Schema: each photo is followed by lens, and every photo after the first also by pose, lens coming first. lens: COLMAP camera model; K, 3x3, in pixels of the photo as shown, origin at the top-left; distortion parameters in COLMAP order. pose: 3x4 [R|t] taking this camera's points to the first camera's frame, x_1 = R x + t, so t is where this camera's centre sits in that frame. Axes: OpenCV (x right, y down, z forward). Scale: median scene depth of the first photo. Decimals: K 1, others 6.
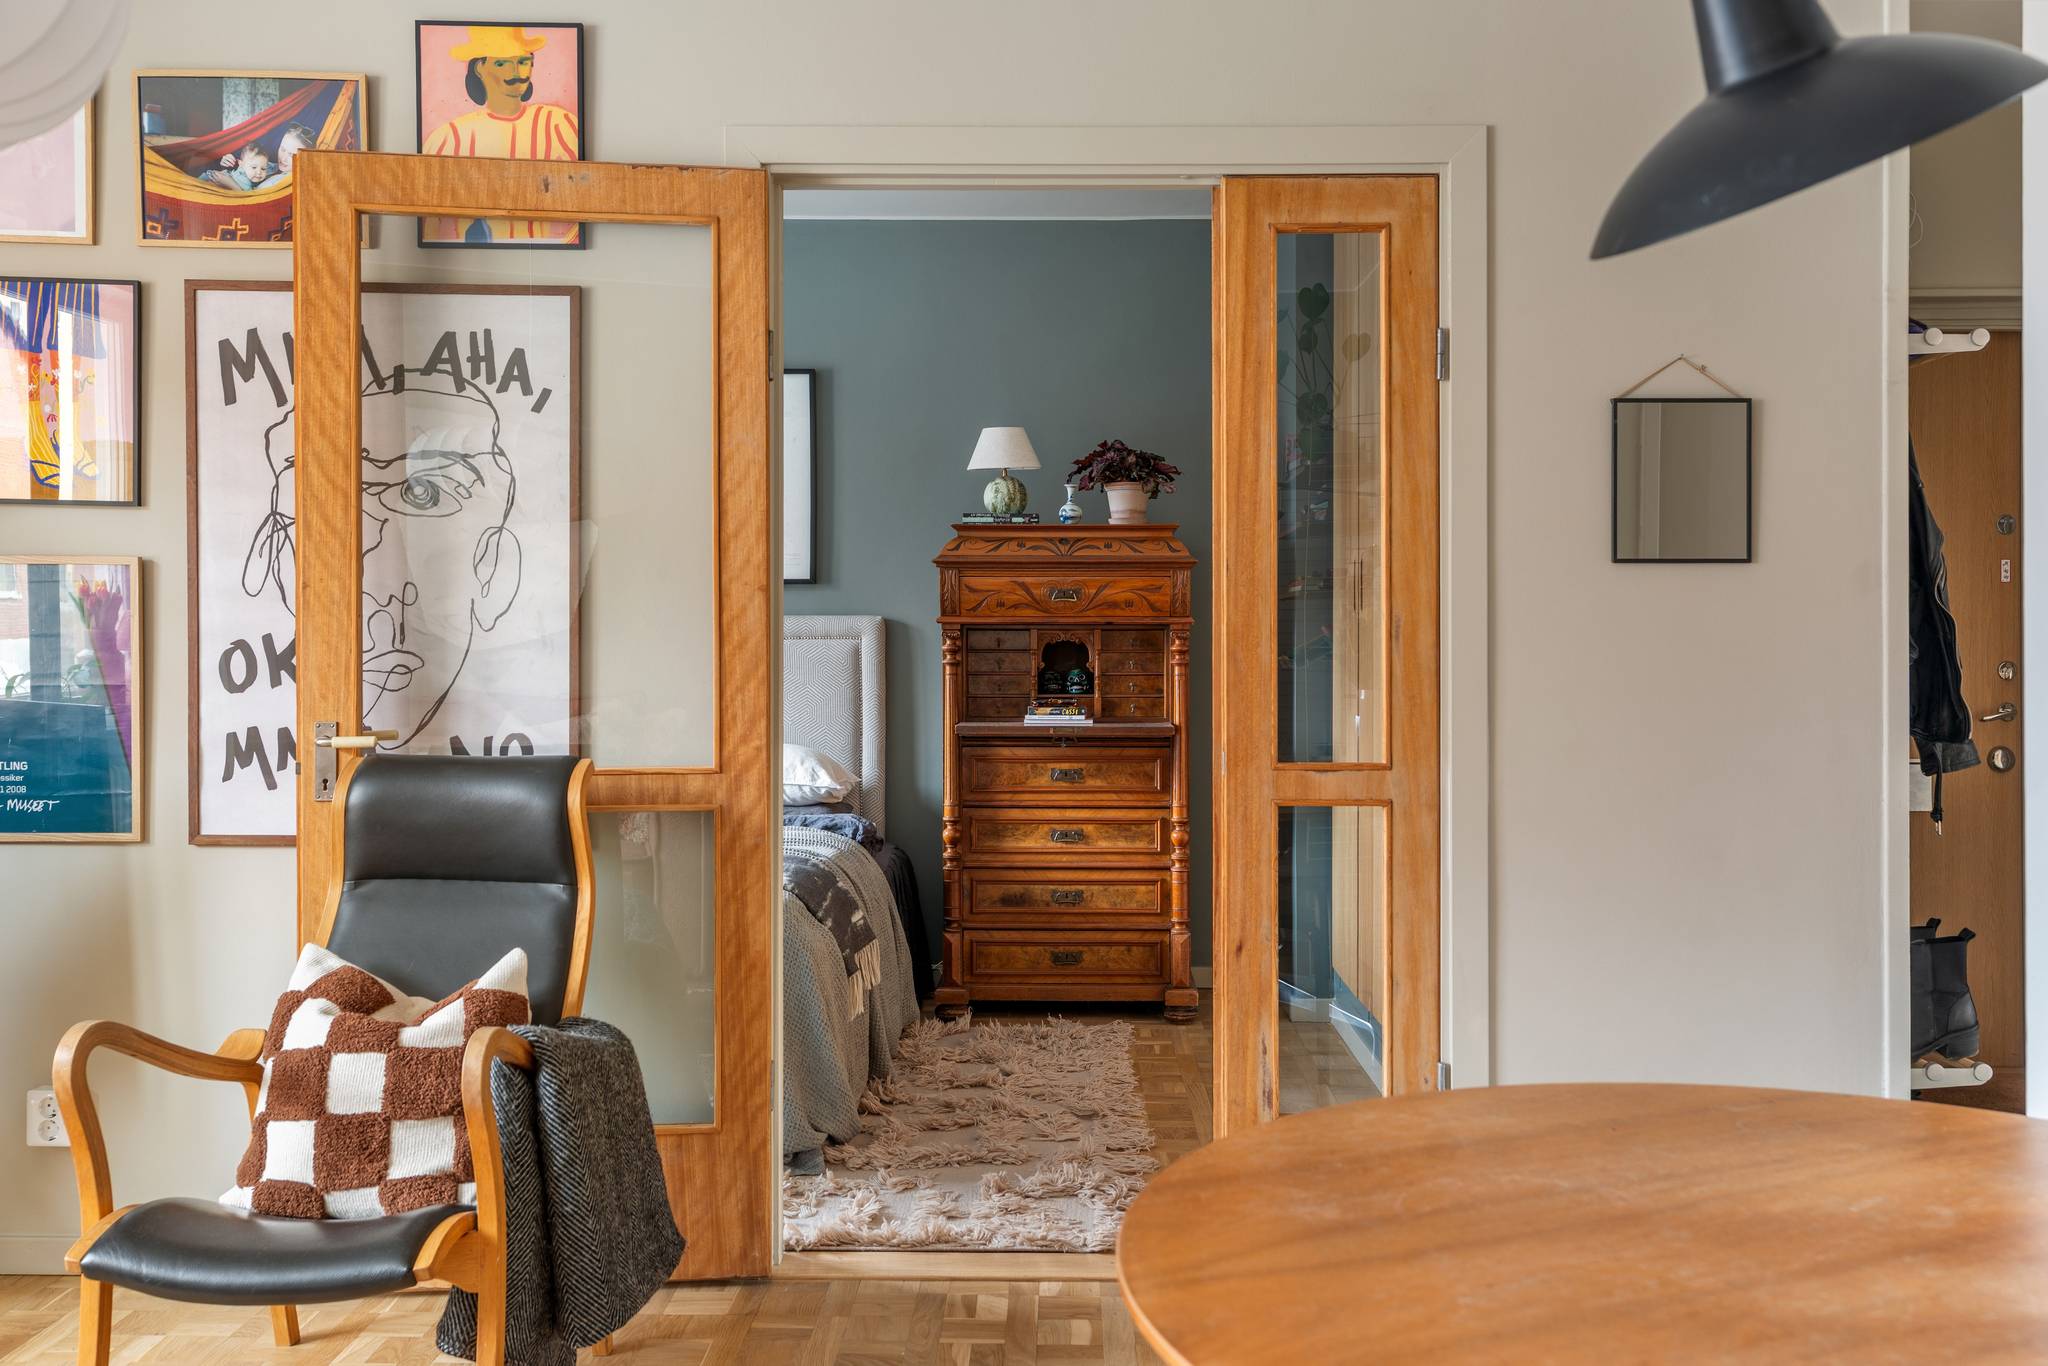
lens RADIAL K [[1928.5, 0, 1072.8], [0, 1928.5, 622.5], [0, 0, 1]] dist [-0.033962, 0.000000]
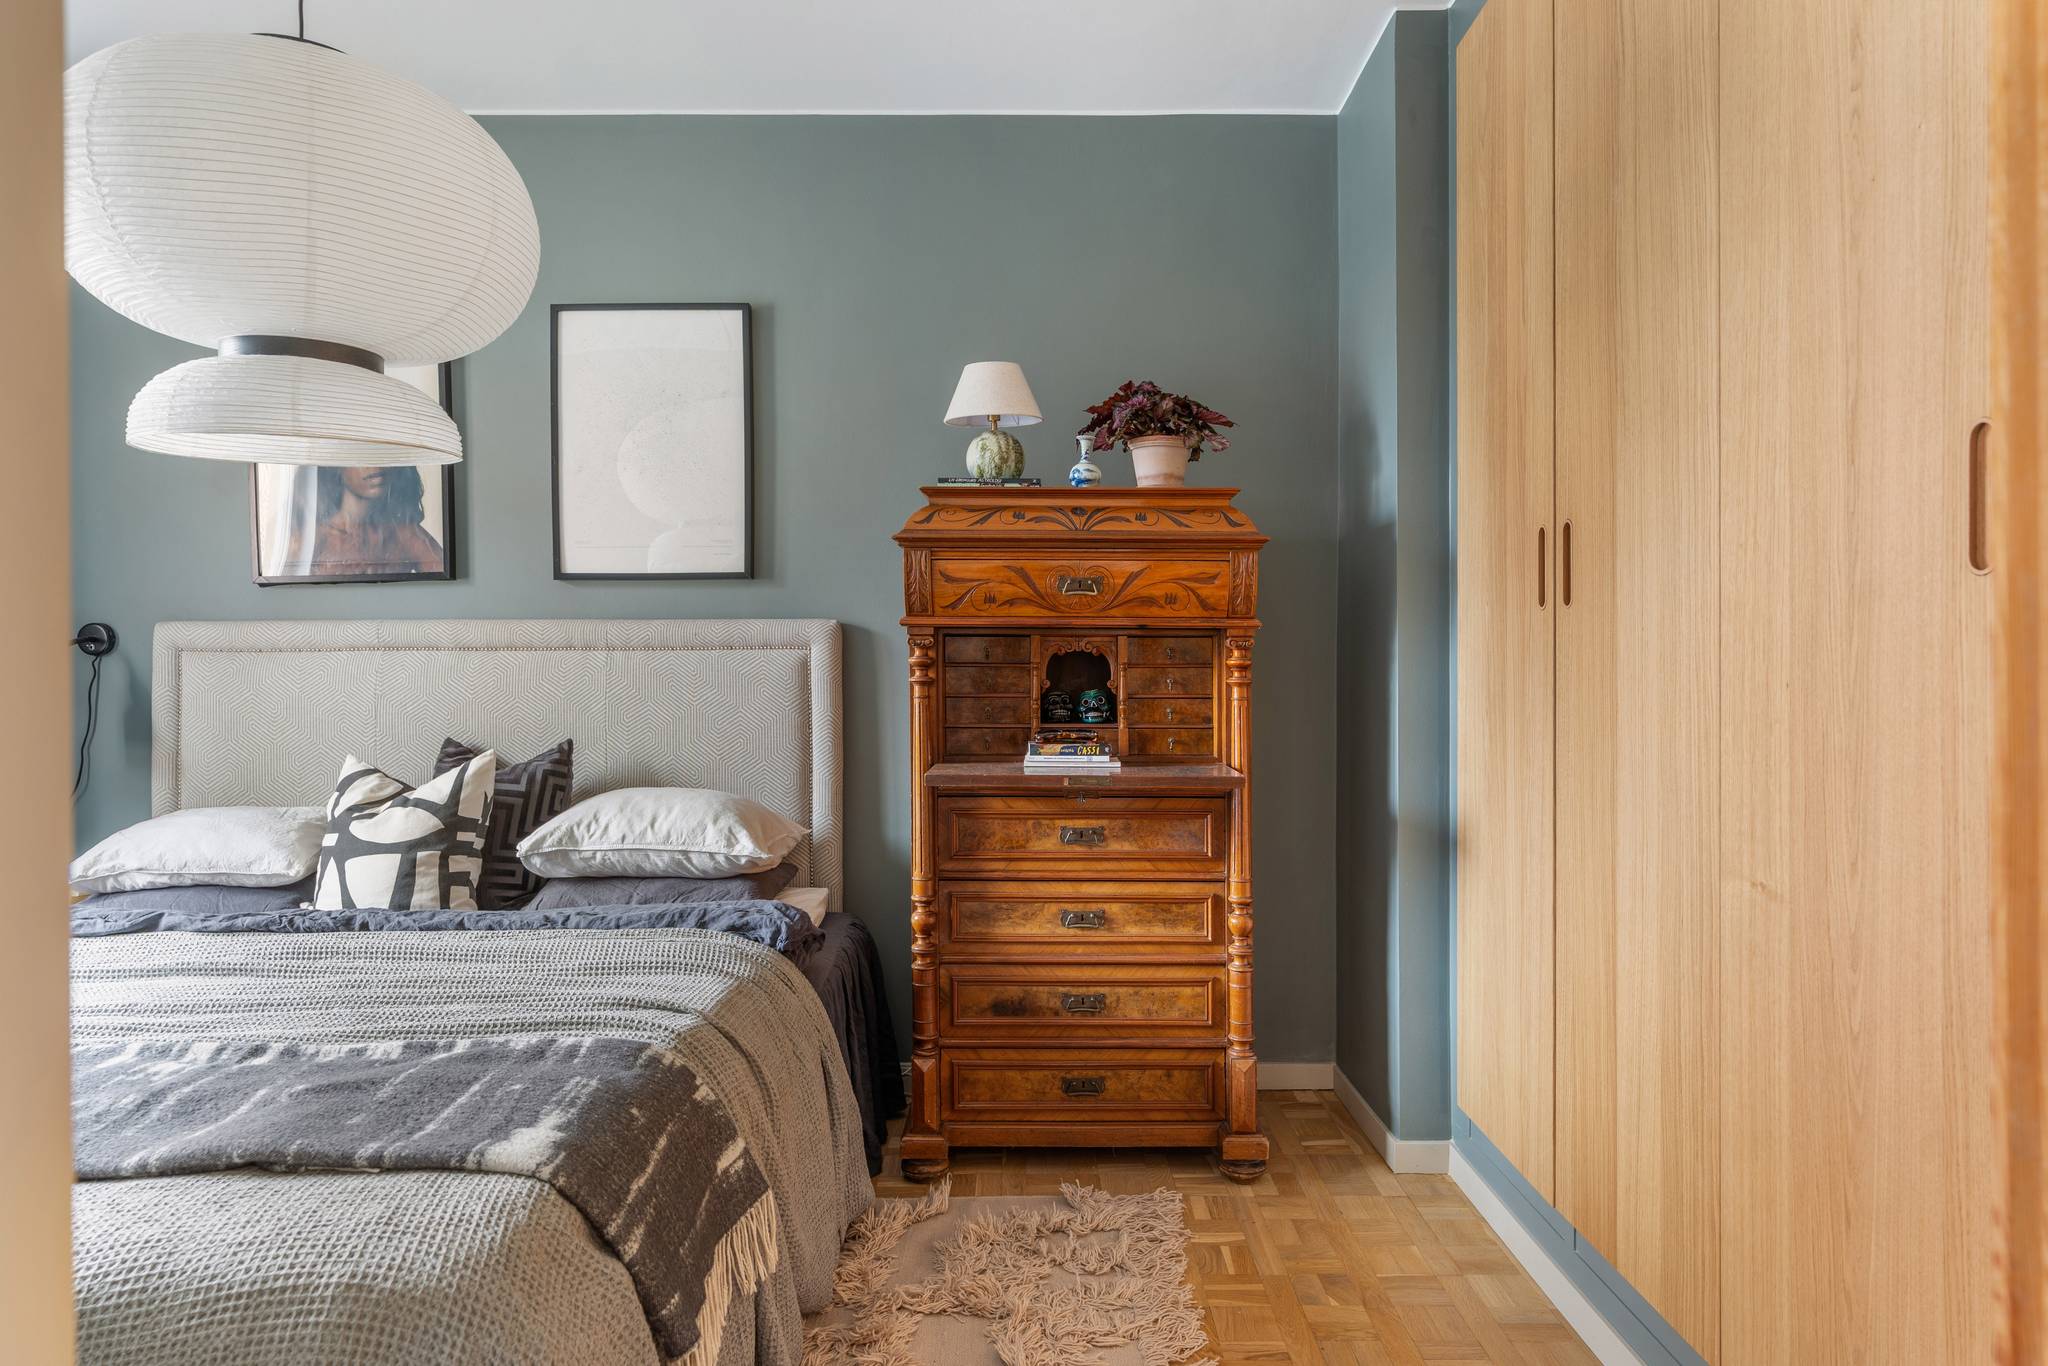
lens RADIAL K [[1598.6, 0, 1125.4], [0, 1598.6, 740.2], [0, 0, 1]] dist [-0.015624, 0.010725]
pose [[0.998813, -0.002210, 0.048658, -0.016237], [-0.000889, 0.997976, 0.063579, 0.004814], [-0.048700, -0.063547, 0.996790, 0.403425]]
